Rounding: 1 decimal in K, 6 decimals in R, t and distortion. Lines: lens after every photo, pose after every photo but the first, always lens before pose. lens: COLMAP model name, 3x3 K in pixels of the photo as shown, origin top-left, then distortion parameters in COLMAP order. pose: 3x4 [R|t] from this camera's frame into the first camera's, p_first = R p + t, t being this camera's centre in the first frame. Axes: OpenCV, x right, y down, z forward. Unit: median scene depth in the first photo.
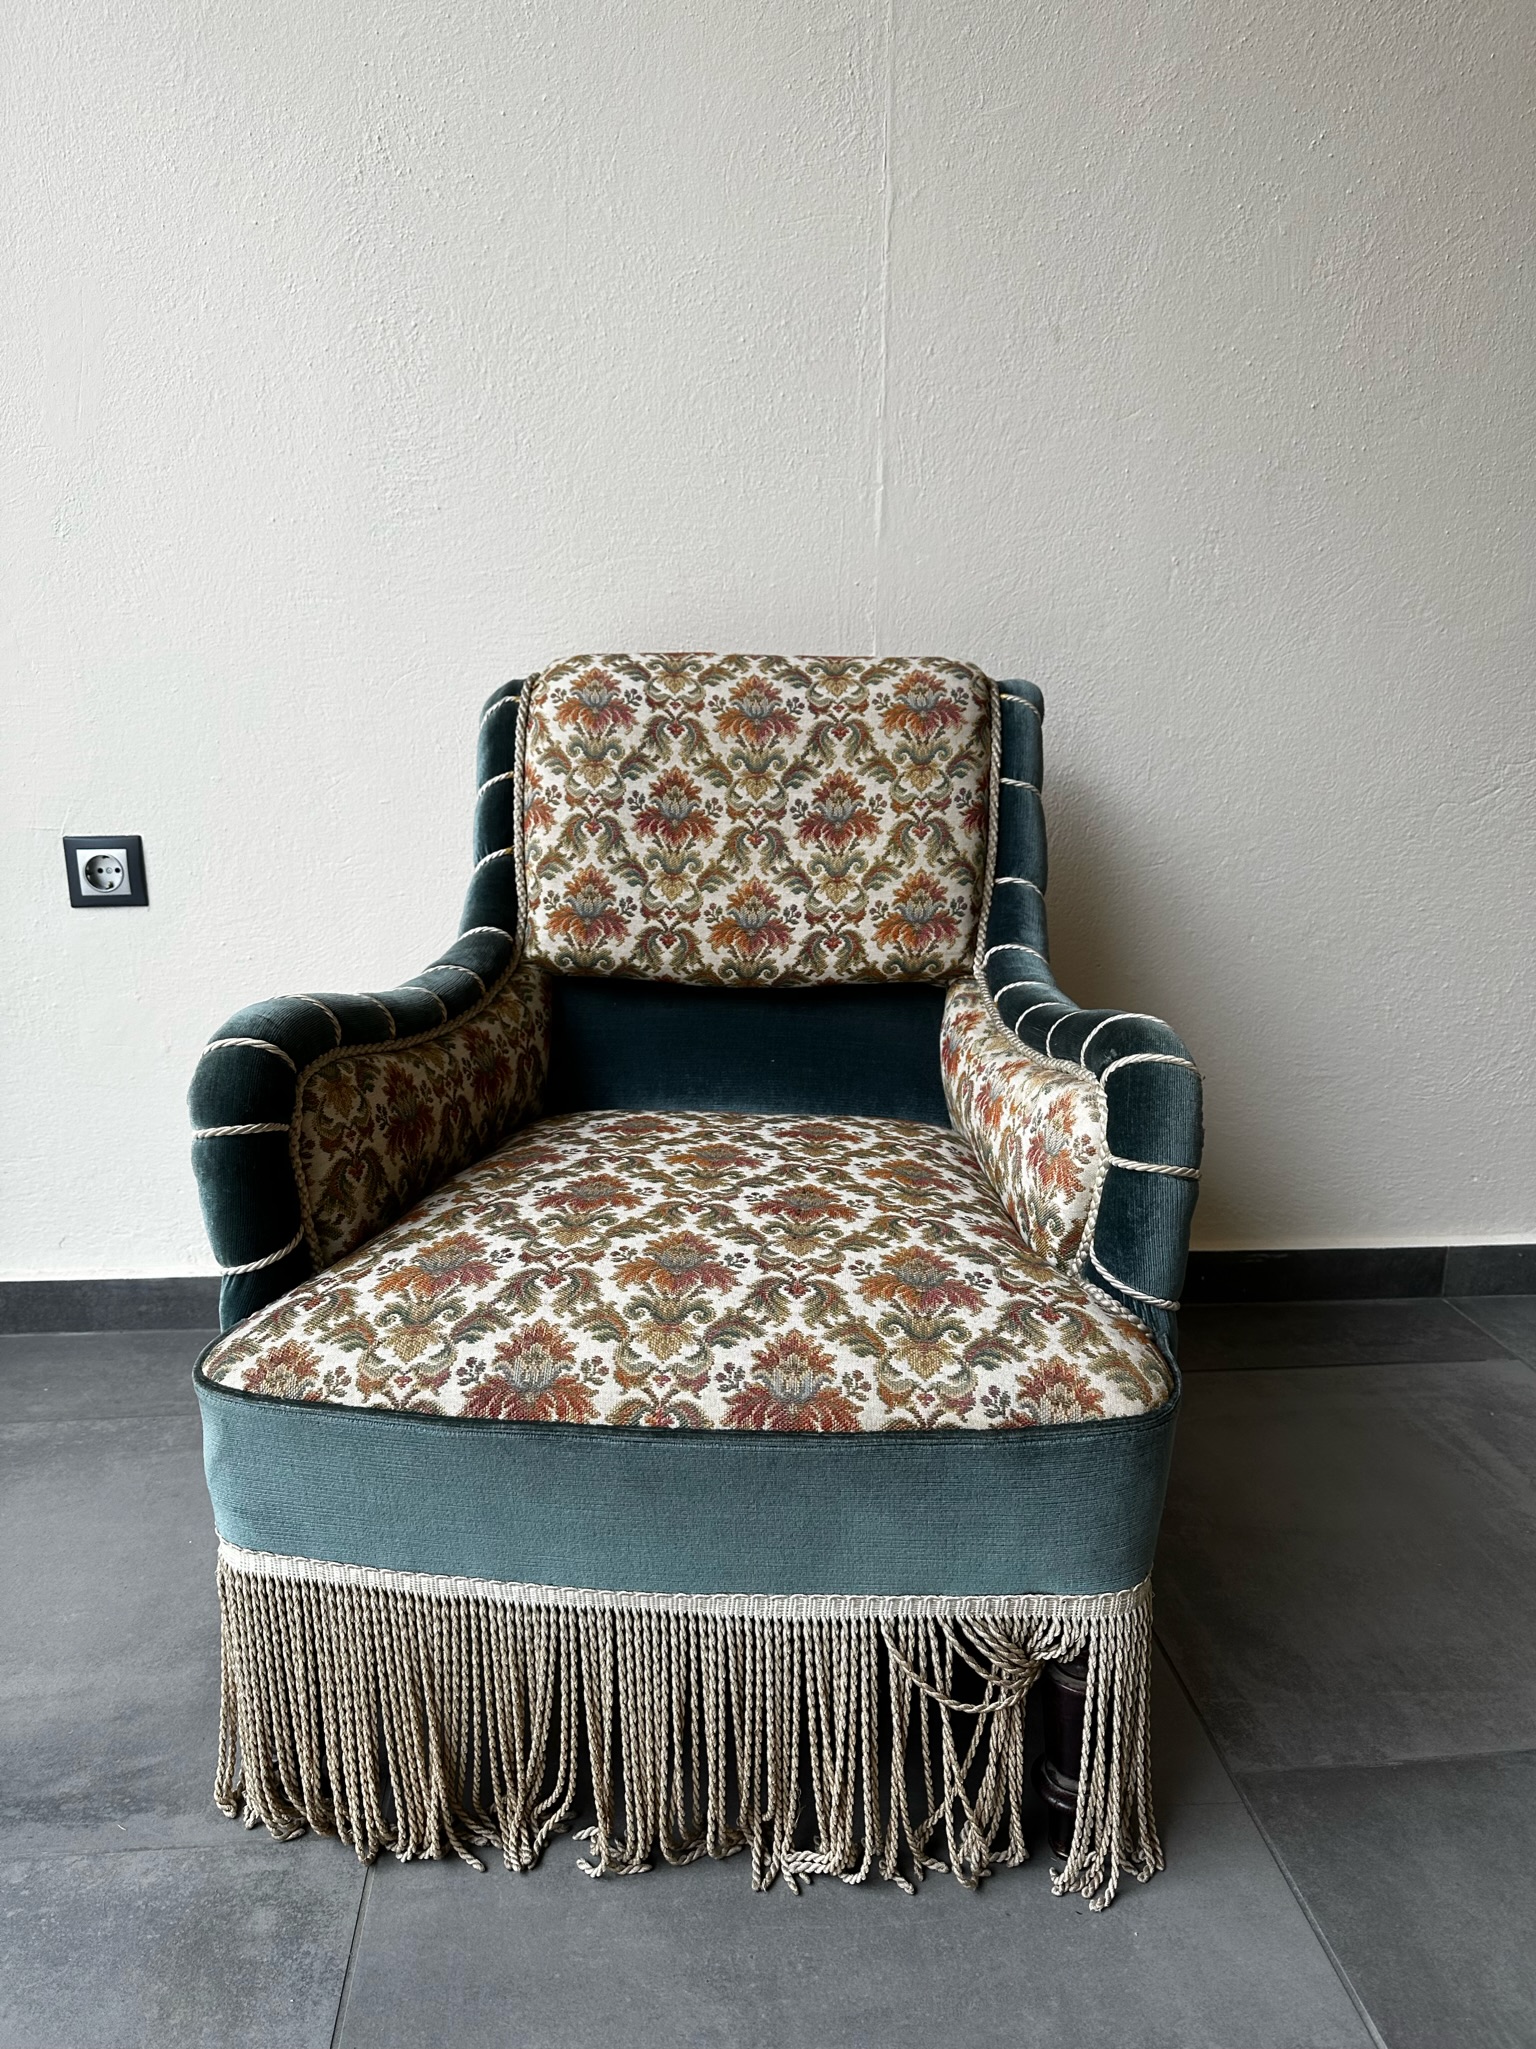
lens RADIAL K [[1453.8, 0, 763.8], [0, 1453.8, 1002.1], [0, 0, 1]] dist [0.013108, -0.023635]
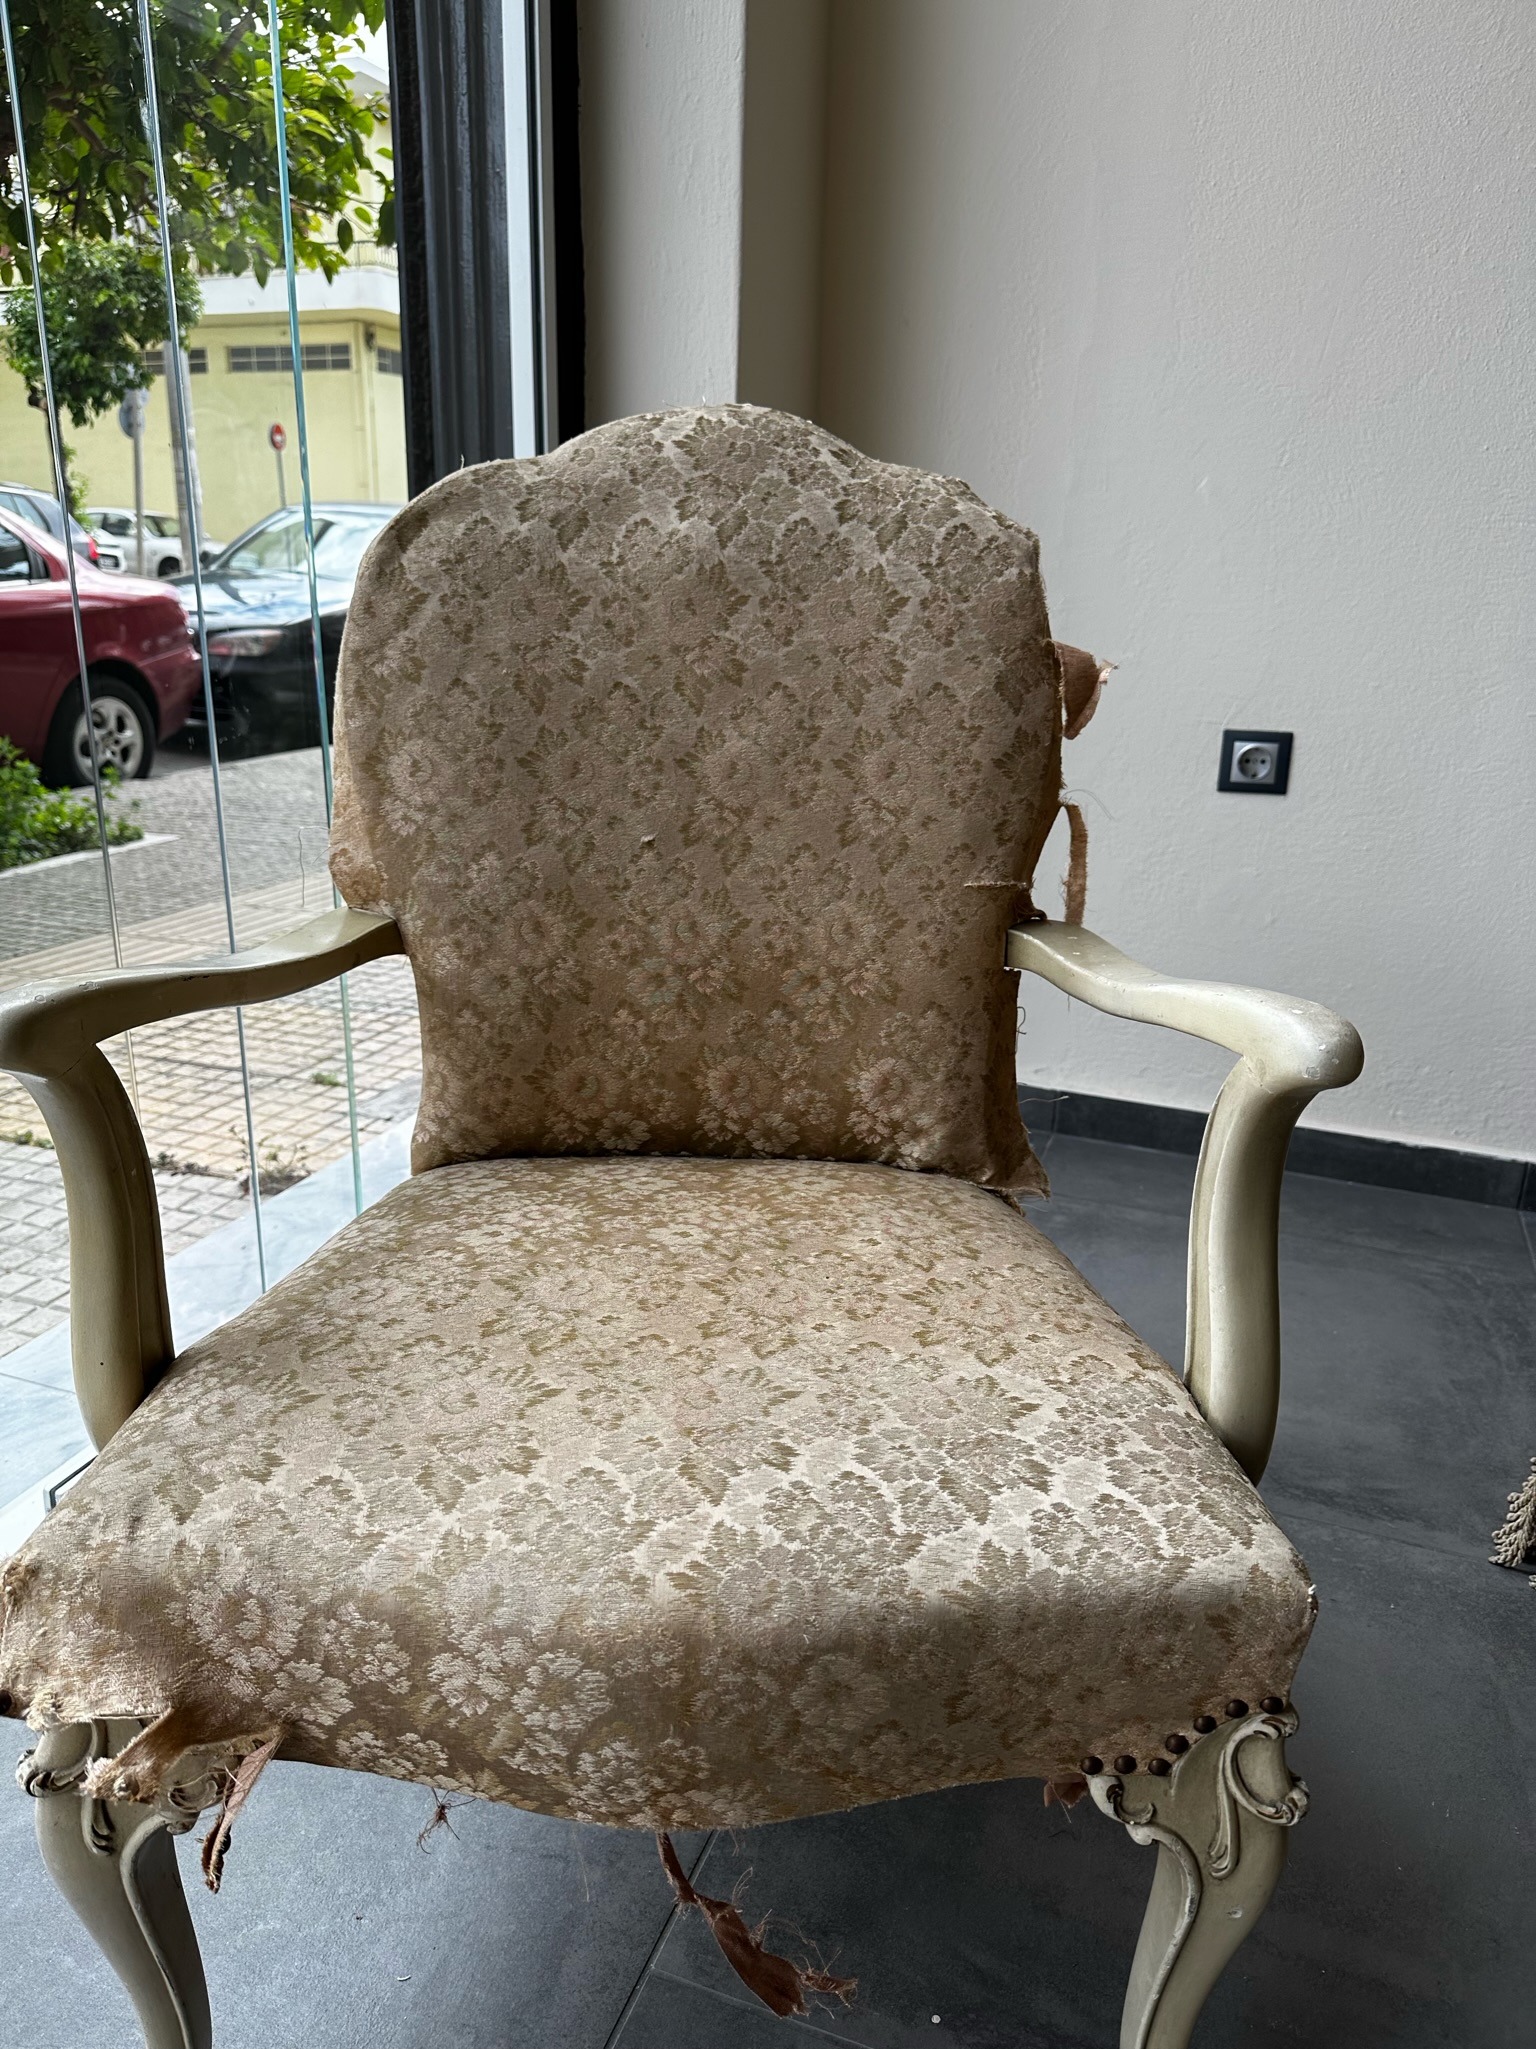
lens RADIAL K [[1453.8, 0, 755.8], [0, 1453.8, 1023.9], [0, 0, 1]] dist [0.013108, -0.023635]
pose [[0.896123, 0.150940, -0.417349, -0.308690], [-0.118069, 0.987580, 0.103657, 0.045242], [0.427811, -0.043614, 0.902815, -0.234144]]
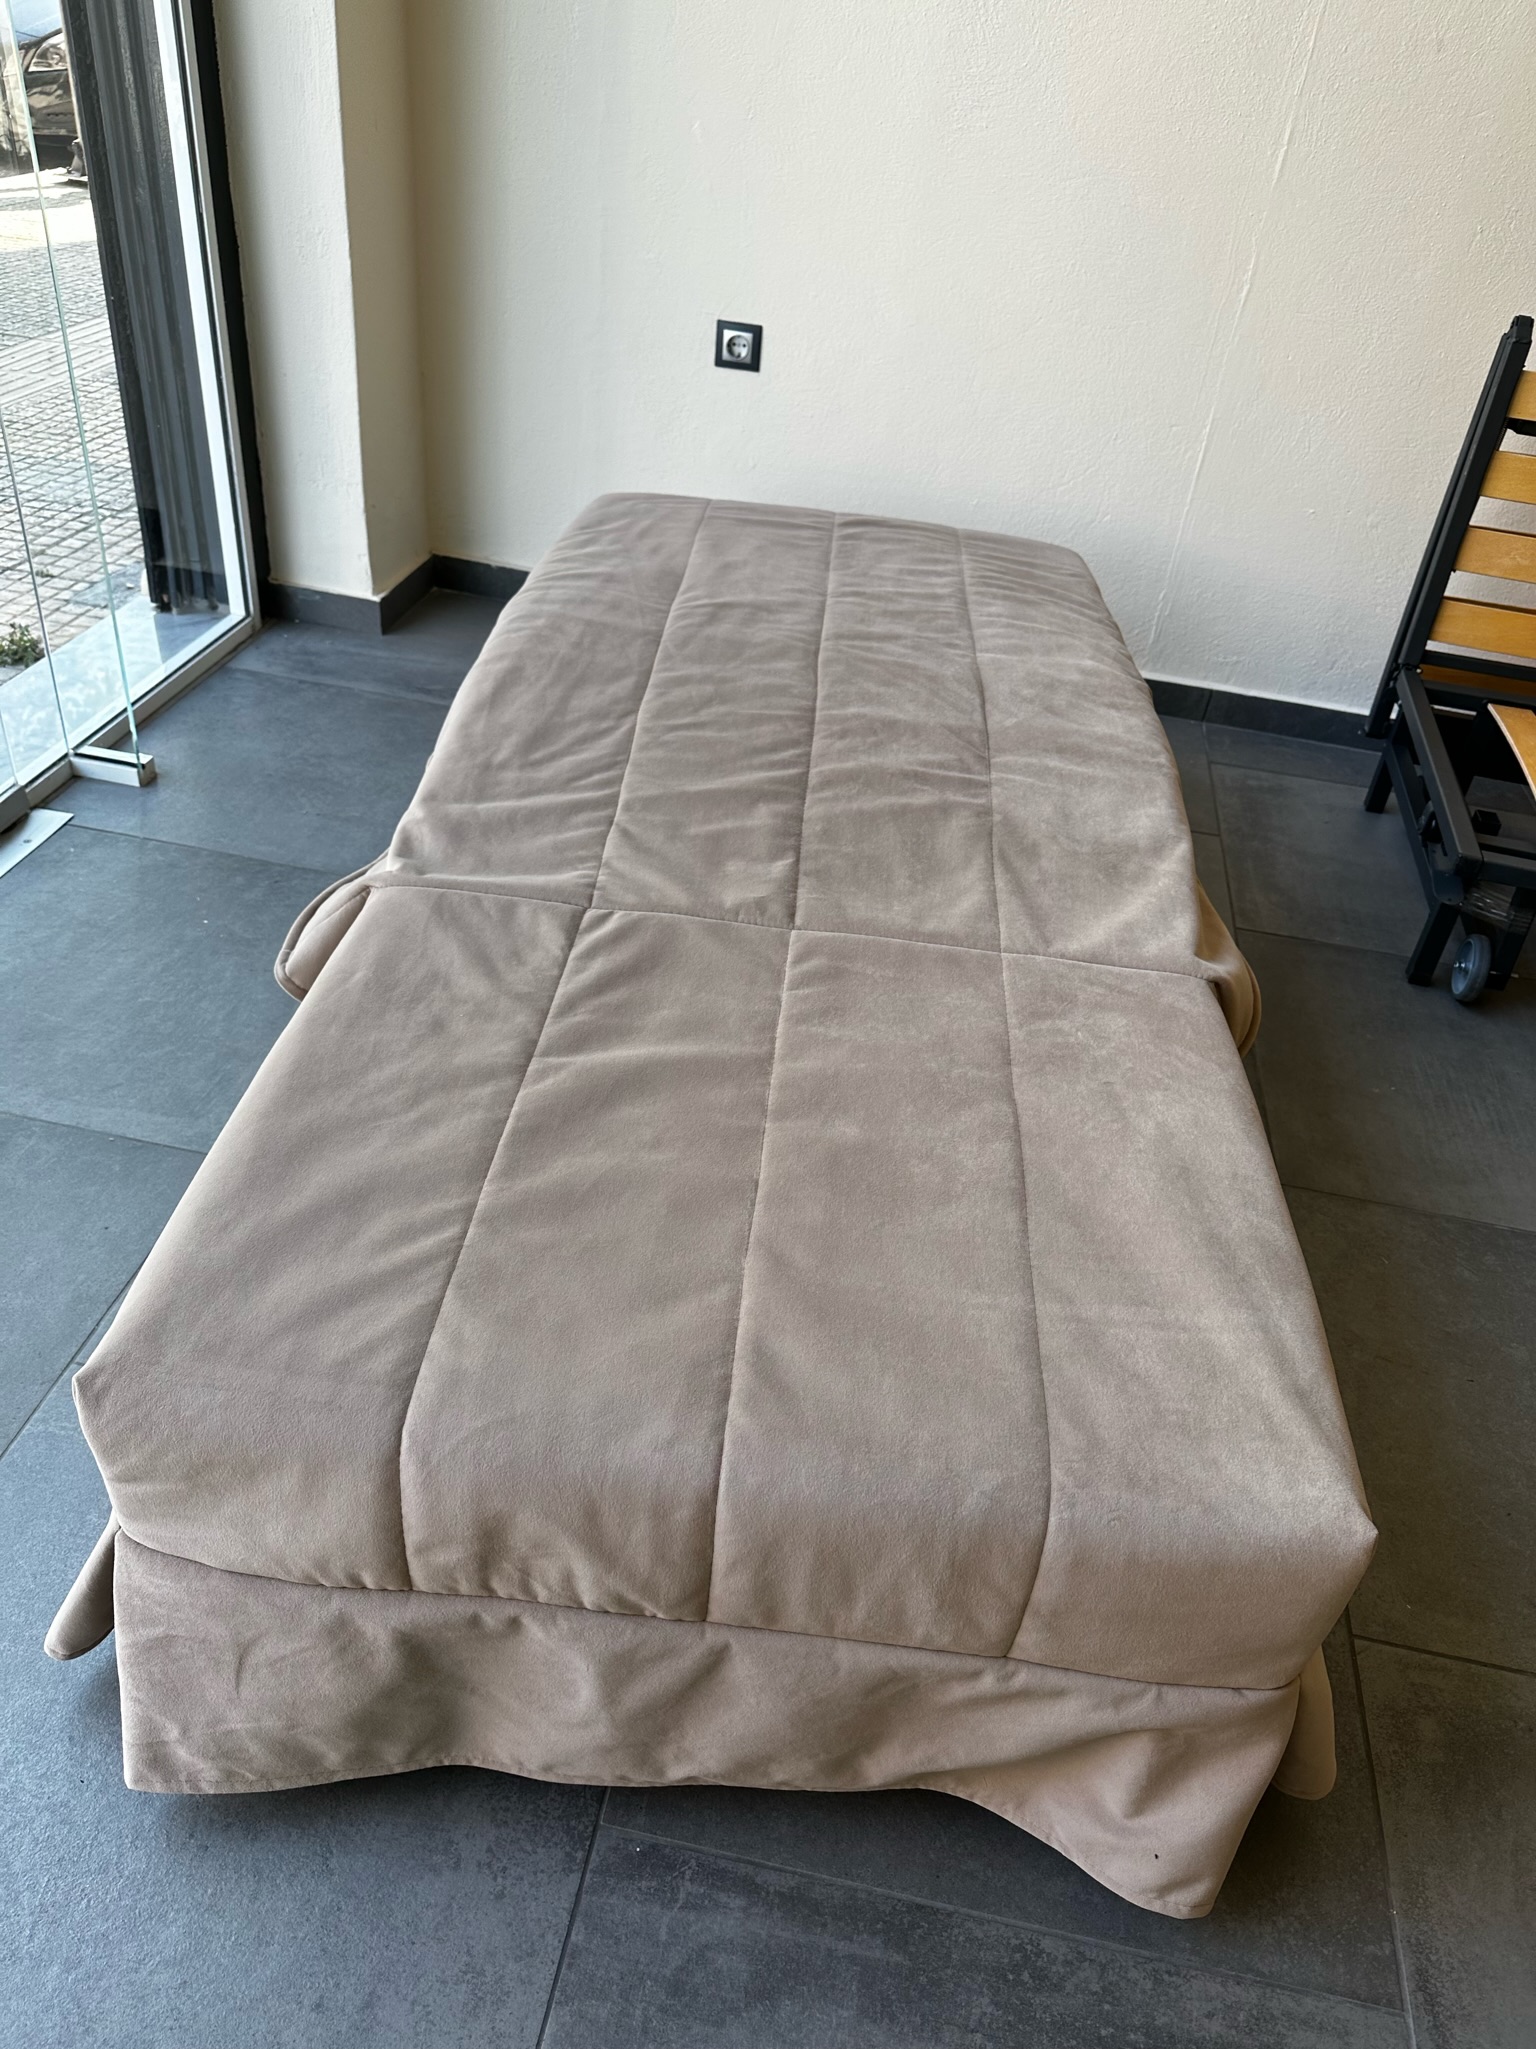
lens RADIAL K [[1453.8, 0, 767.4], [0, 1453.8, 1023.6], [0, 0, 1]] dist [0.013108, -0.023635]
pose [[0.958903, 0.234062, -0.160375, 0.022909], [-0.154907, 0.905426, 0.395230, -0.054471], [0.237716, -0.354144, 0.904474, -0.785863]]
